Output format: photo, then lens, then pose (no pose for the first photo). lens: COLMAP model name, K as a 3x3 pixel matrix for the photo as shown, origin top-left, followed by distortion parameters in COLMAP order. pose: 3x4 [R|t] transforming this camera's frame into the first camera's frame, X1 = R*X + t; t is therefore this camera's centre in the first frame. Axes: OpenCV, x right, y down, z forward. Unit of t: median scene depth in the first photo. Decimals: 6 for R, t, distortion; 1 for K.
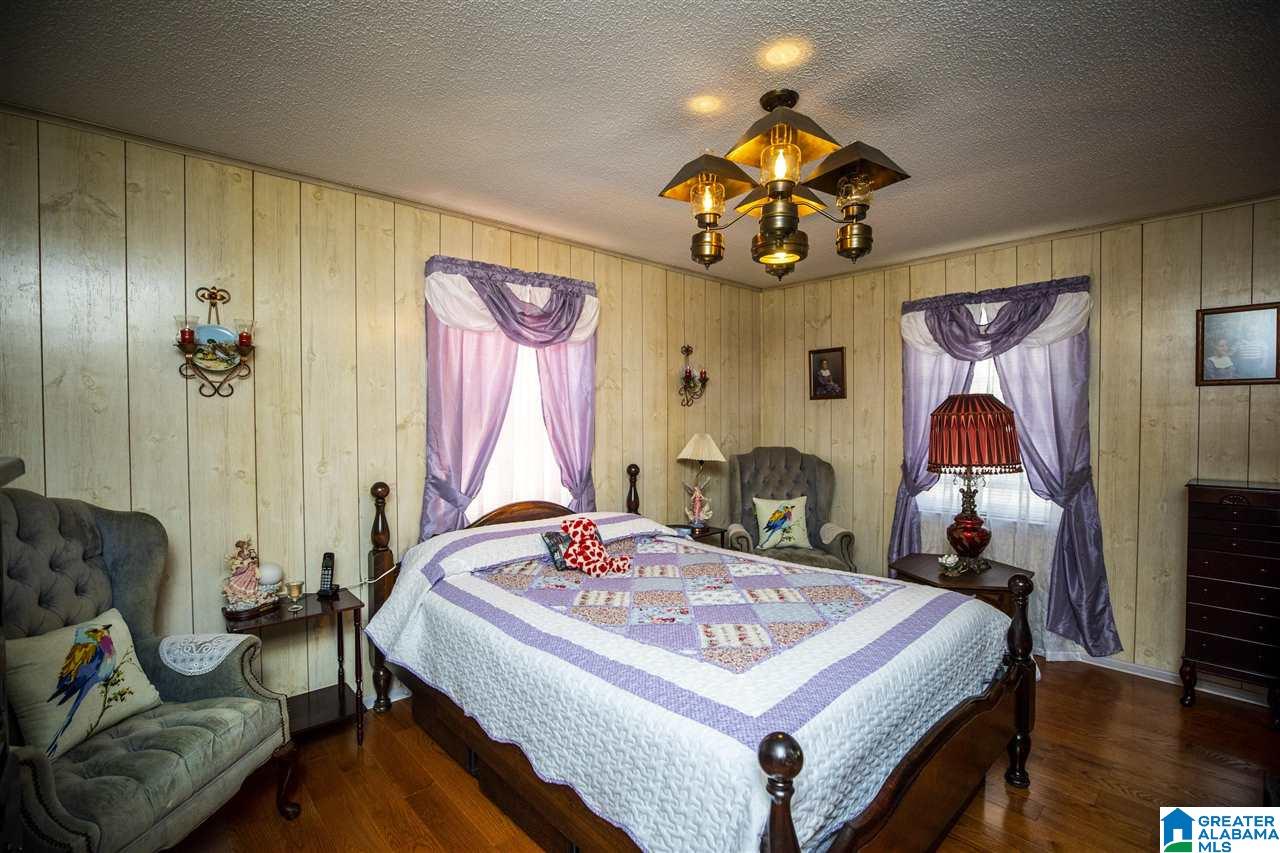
lens RADIAL K [[580.9, 0, 638.6], [0, 580.9, 429.0], [0, 0, 1]] dist [-0.038945, 0.009611]
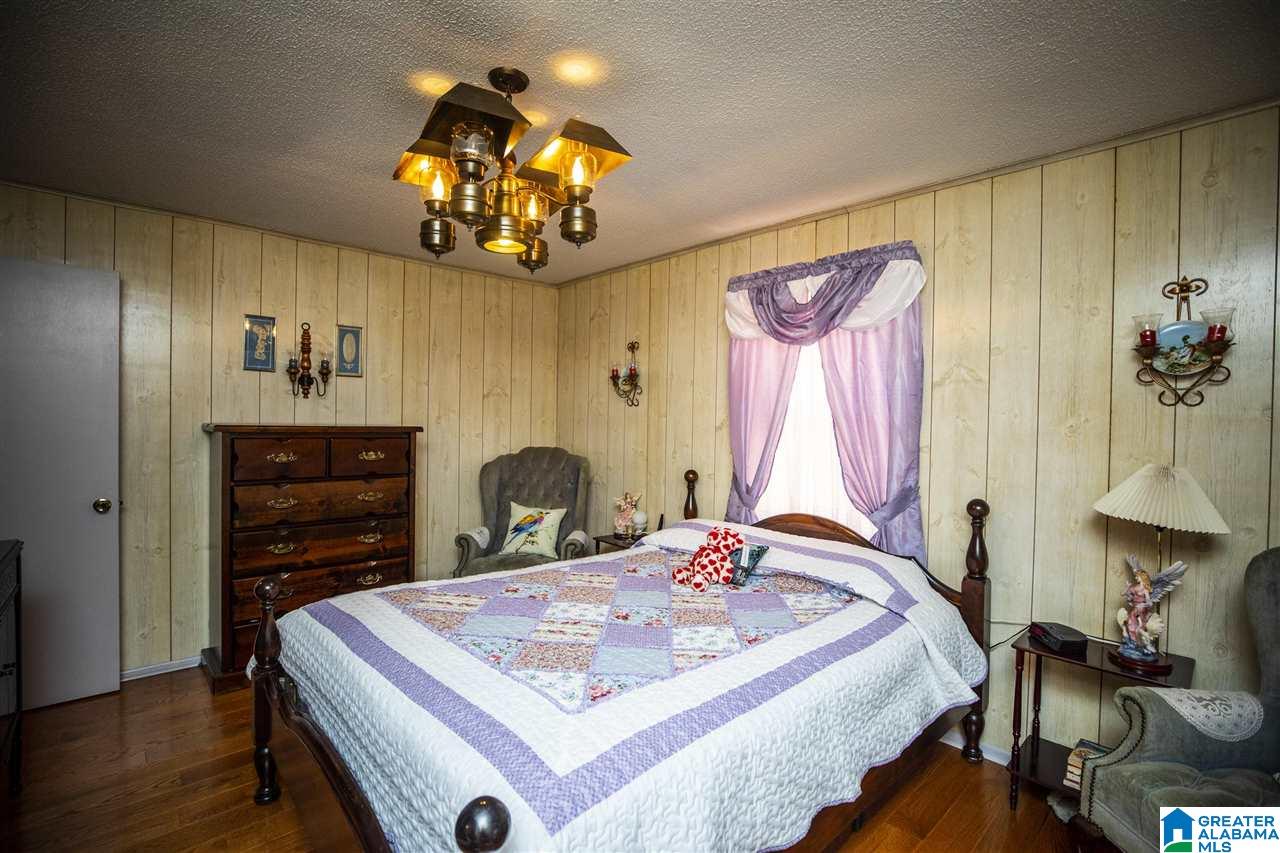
lens RADIAL K [[591.6, 0, 638.6], [0, 591.6, 422.8], [0, 0, 1]] dist [0.038631, 0.000146]
pose [[0.014383, 0.010393, -0.999843, 0.822646], [-0.043337, 0.999013, 0.009761, -0.019862], [0.998957, 0.043190, 0.014819, 0.805780]]
